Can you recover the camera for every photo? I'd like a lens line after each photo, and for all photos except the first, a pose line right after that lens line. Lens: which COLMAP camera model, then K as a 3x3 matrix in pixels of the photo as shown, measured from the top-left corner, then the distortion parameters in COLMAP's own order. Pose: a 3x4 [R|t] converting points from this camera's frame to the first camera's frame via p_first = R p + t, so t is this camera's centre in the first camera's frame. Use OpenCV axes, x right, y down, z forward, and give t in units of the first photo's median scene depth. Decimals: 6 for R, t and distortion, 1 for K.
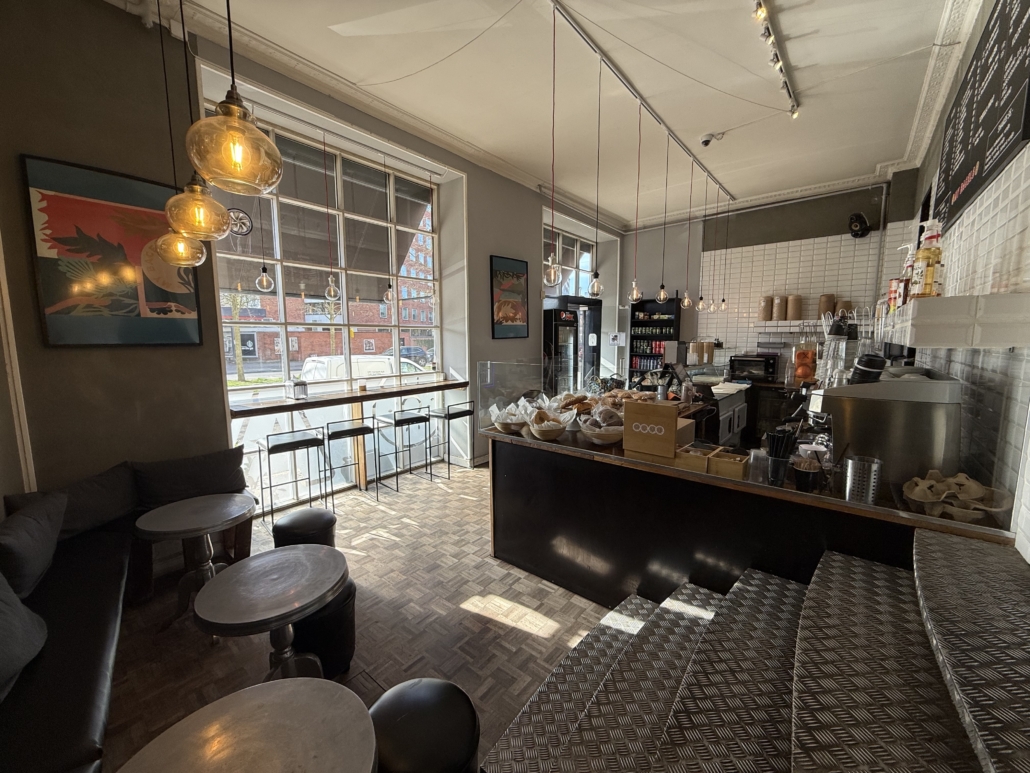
lens RADIAL K [[409.9, 0, 512.0], [0, 409.9, 386.2], [0, 0, 1]] dist [0.000397, 0.000062]
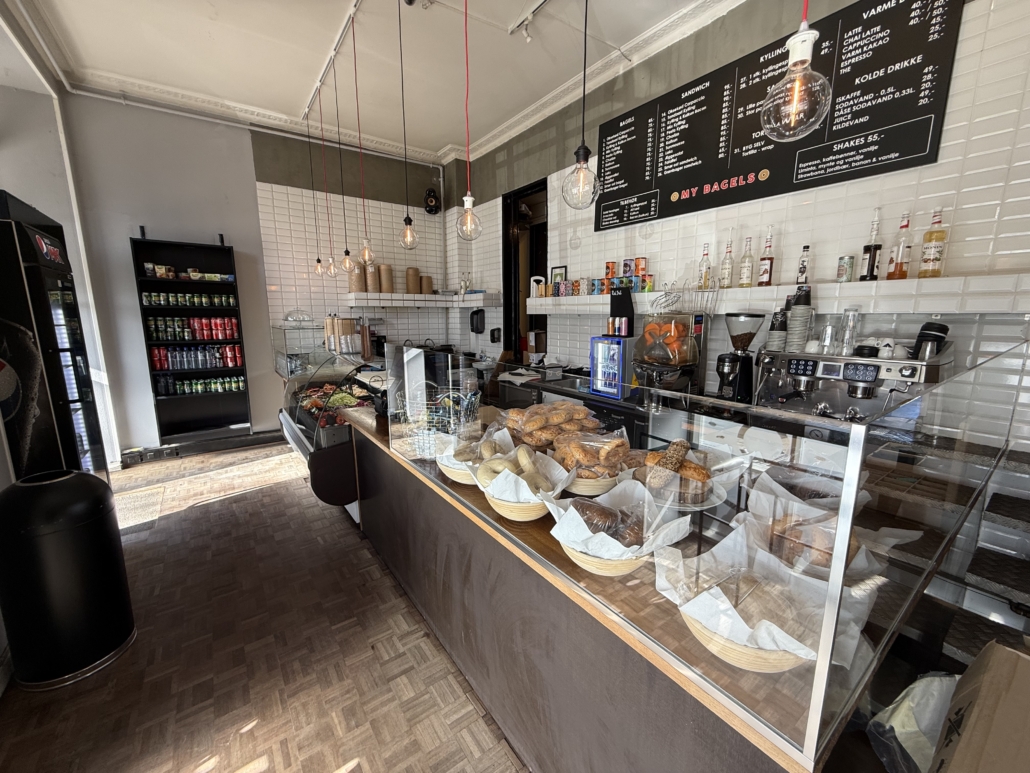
lens RADIAL K [[409.9, 0, 512.0], [0, 409.9, 386.2], [0, 0, 1]] dist [0.000397, 0.000062]
pose [[0.248847, -0.165349, 0.954324, -0.133523], [0.115432, 0.983360, 0.140280, -0.055281], [-0.961640, 0.075251, 0.263793, 0.516149]]
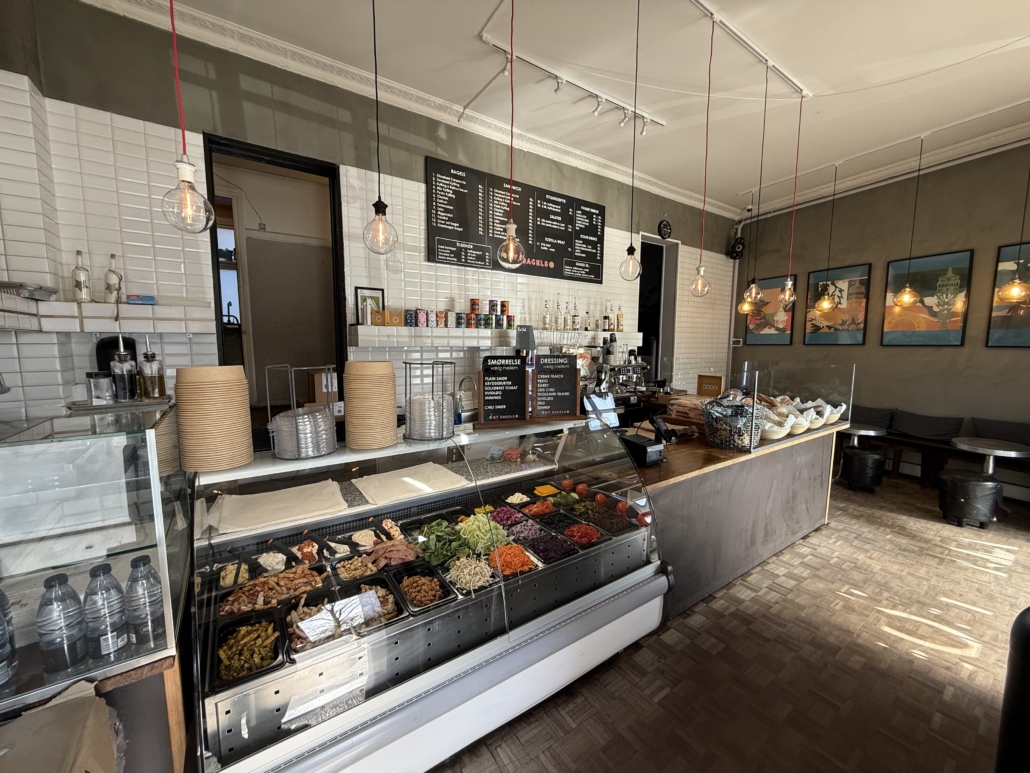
lens RADIAL K [[409.9, 0, 512.0], [0, 409.9, 386.2], [0, 0, 1]] dist [0.000397, 0.000062]
pose [[-0.964067, -0.025759, 0.264406, 0.264425], [0.033314, 0.975709, 0.216522, -0.135192], [-0.263561, 0.217551, -0.939791, 1.128980]]
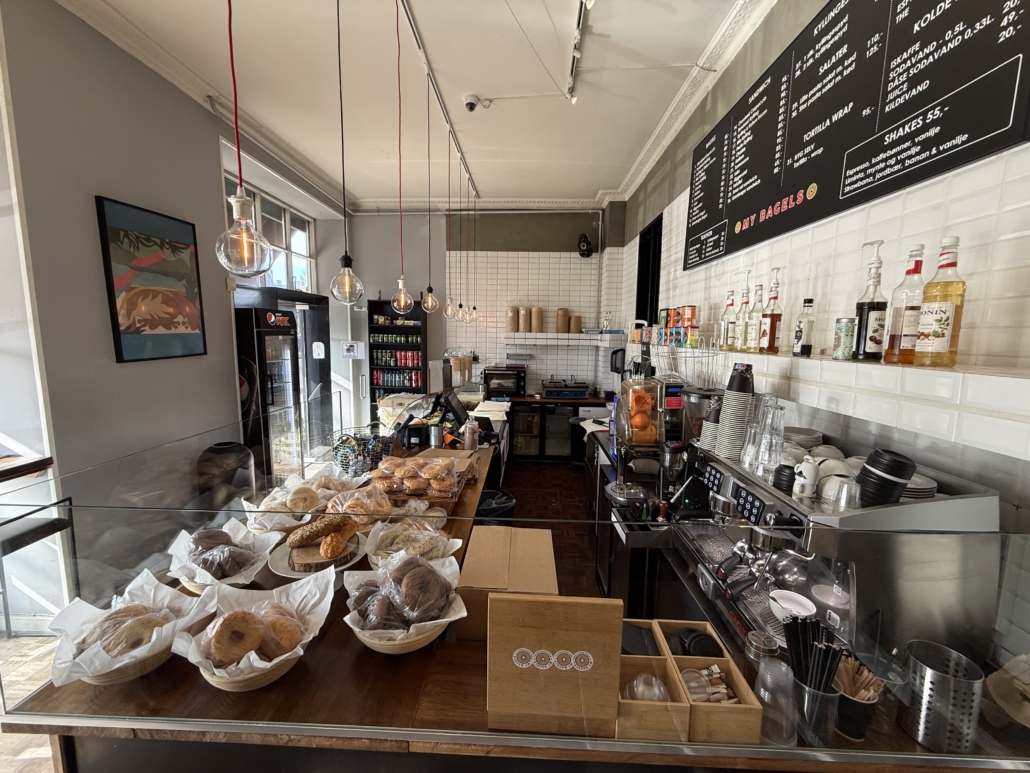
lens RADIAL K [[409.9, 0, 512.0], [0, 409.9, 386.2], [0, 0, 1]] dist [0.000397, 0.000062]
pose [[0.792345, -0.060597, 0.607056, 0.025415], [0.053856, 0.998118, 0.029339, -0.062510], [-0.607692, 0.009447, 0.794117, 0.246411]]
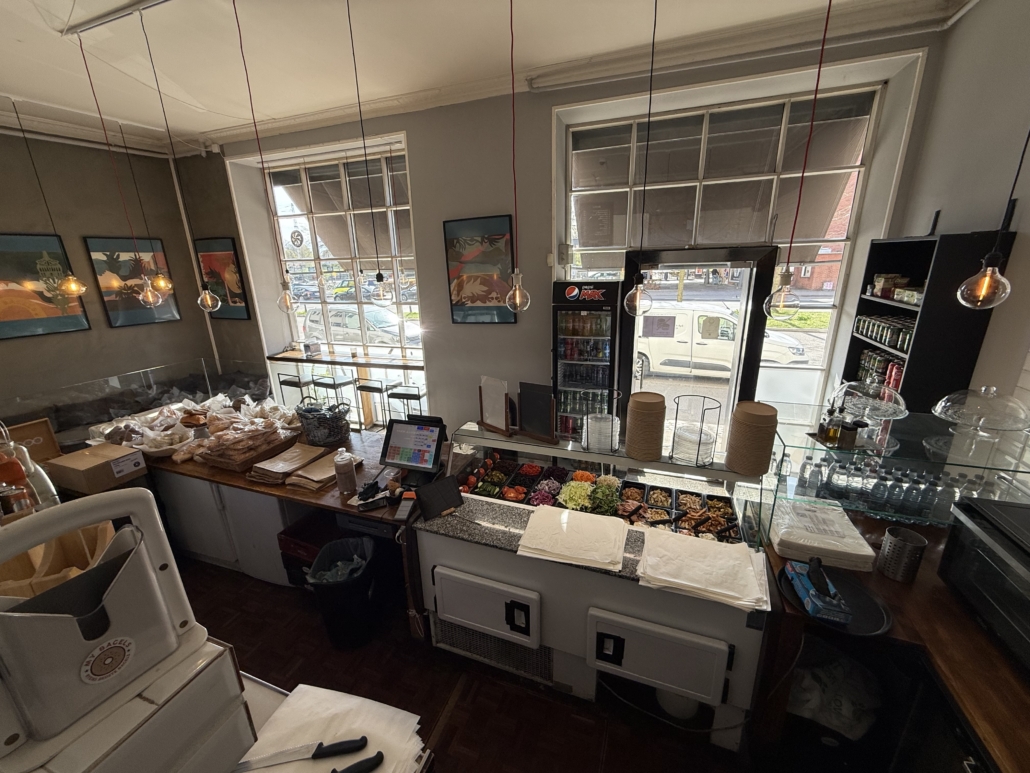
lens RADIAL K [[409.9, 0, 512.0], [0, 409.9, 386.2], [0, 0, 1]] dist [0.000397, 0.000062]
pose [[0.328594, 0.268683, -0.905448, 0.675800], [-0.086578, 0.963215, 0.254405, -0.182801], [0.940495, -0.005204, 0.339769, 0.697004]]
